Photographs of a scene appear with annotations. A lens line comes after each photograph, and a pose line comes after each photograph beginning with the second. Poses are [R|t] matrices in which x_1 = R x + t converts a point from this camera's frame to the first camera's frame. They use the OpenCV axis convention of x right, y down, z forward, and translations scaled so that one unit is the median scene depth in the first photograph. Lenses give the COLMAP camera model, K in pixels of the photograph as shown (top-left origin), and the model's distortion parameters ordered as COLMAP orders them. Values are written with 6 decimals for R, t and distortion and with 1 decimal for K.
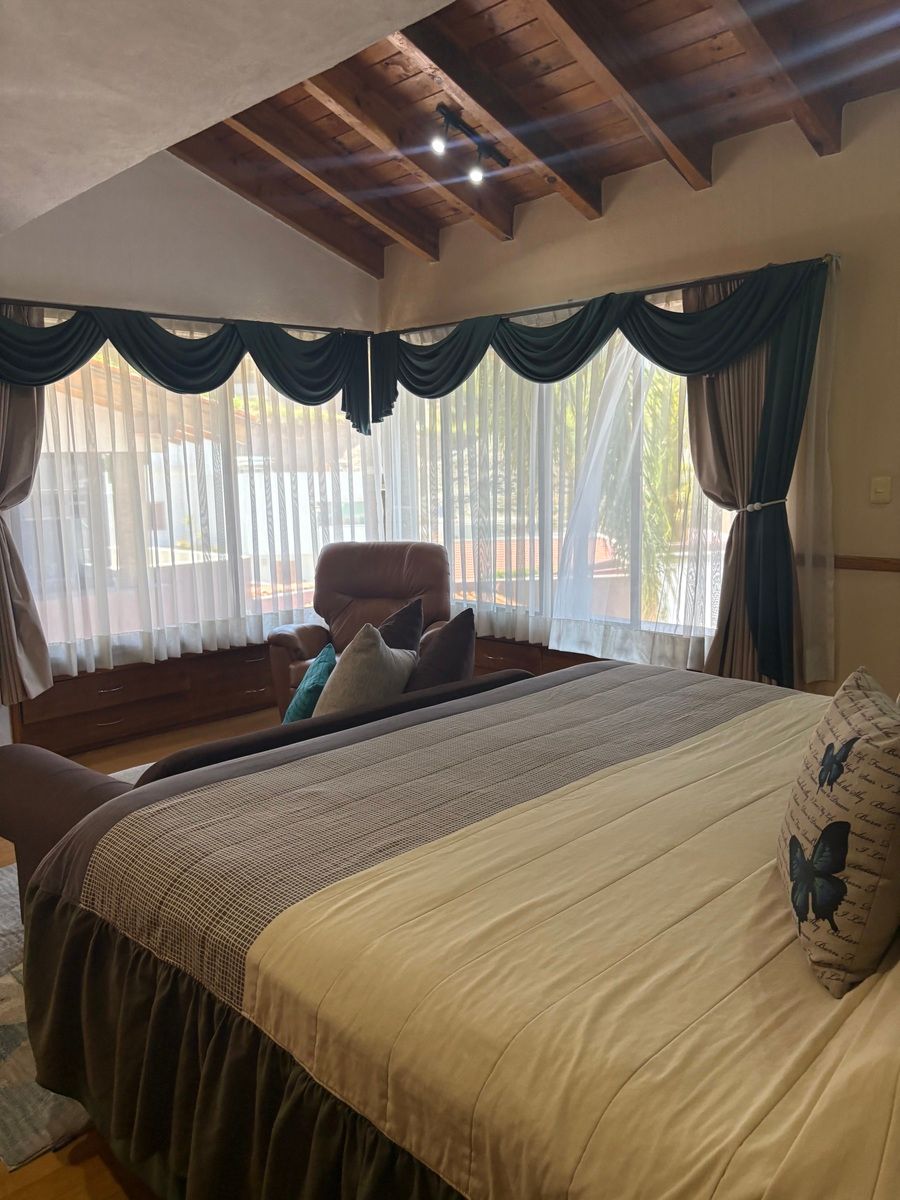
lens RADIAL K [[923.4, 0, 450.0], [0, 923.4, 600.0], [0, 0, 1]] dist [0.042390, -0.064773]
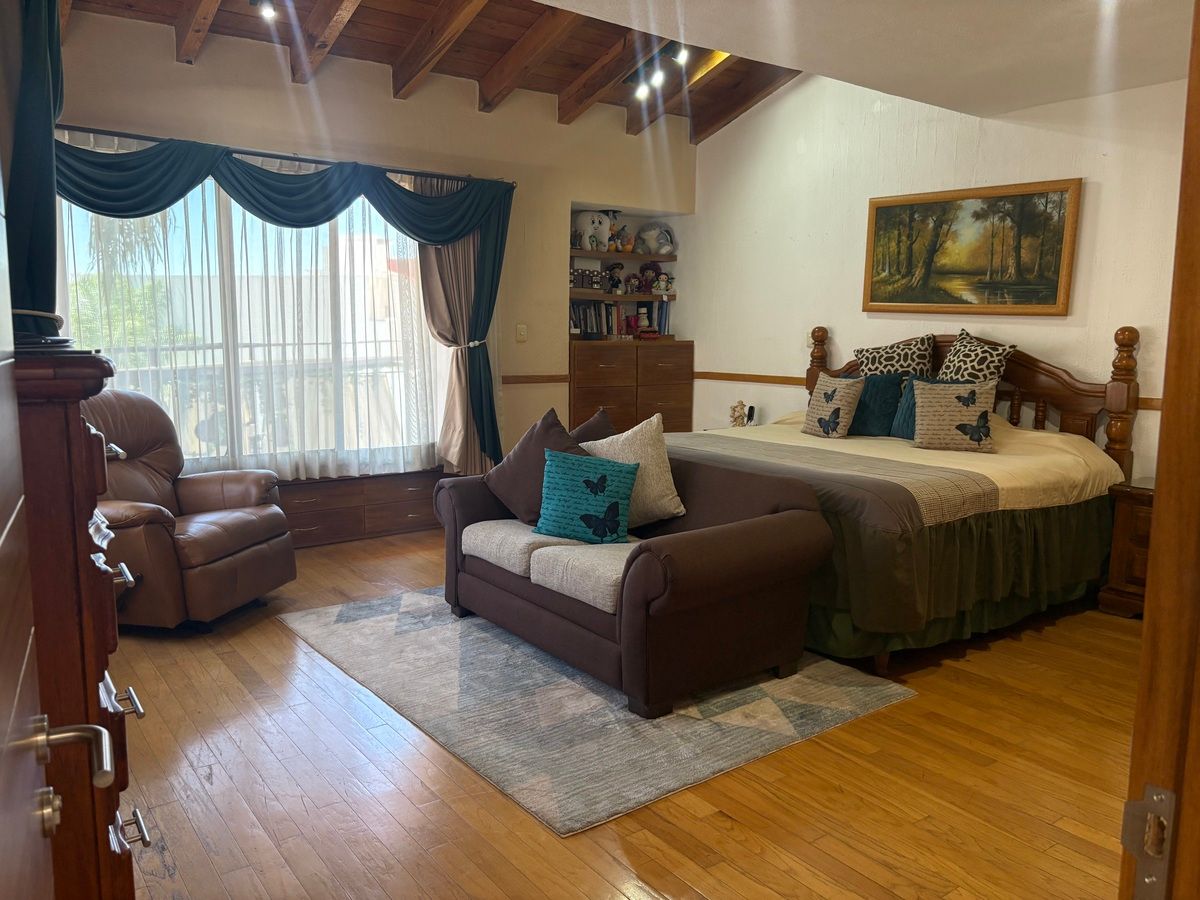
lens RADIAL K [[923.4, 0, 600.0], [0, 923.4, 450.0], [0, 0, 1]] dist [0.042390, -0.064773]
pose [[0.149594, -0.091923, 0.984465, -0.996853], [0.135129, 0.988228, 0.071740, -0.014217], [-0.979470, 0.122297, 0.160254, 0.574655]]
